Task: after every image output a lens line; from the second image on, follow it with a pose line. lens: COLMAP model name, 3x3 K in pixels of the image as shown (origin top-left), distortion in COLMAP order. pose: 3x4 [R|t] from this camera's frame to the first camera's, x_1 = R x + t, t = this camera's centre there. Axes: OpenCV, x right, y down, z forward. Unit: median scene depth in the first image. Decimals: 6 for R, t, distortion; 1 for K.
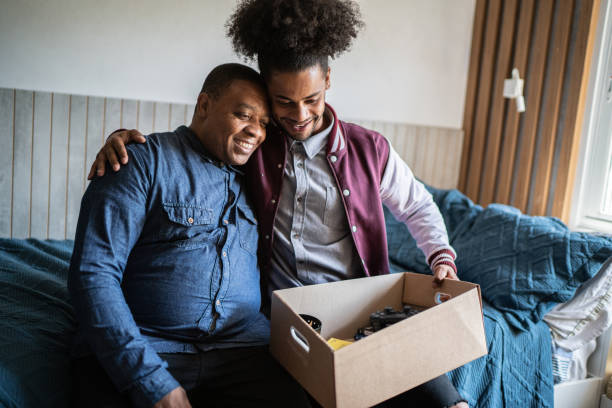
lens RADIAL K [[591.9, 0, 303.3], [0, 591.9, 190.7], [0, 0, 1]] dist [-0.052181, -0.013948]
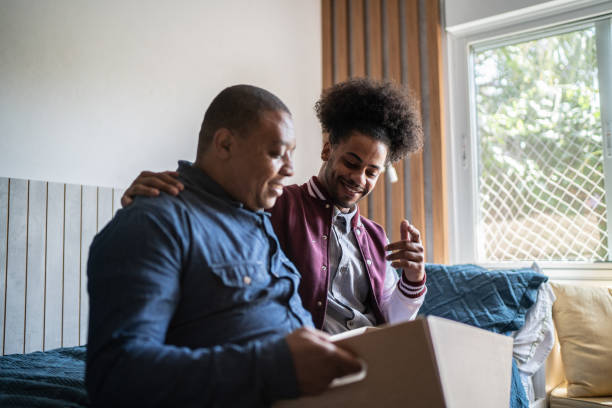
lens RADIAL K [[594.4, 0, 305.3], [0, 594.4, 181.8], [0, 0, 1]] dist [-0.043450, 0.007562]
pose [[0.884394, -0.038285, 0.465169, -0.414207], [0.137971, 0.973535, -0.182190, 0.064607], [-0.445883, 0.225308, 0.866270, 0.142177]]
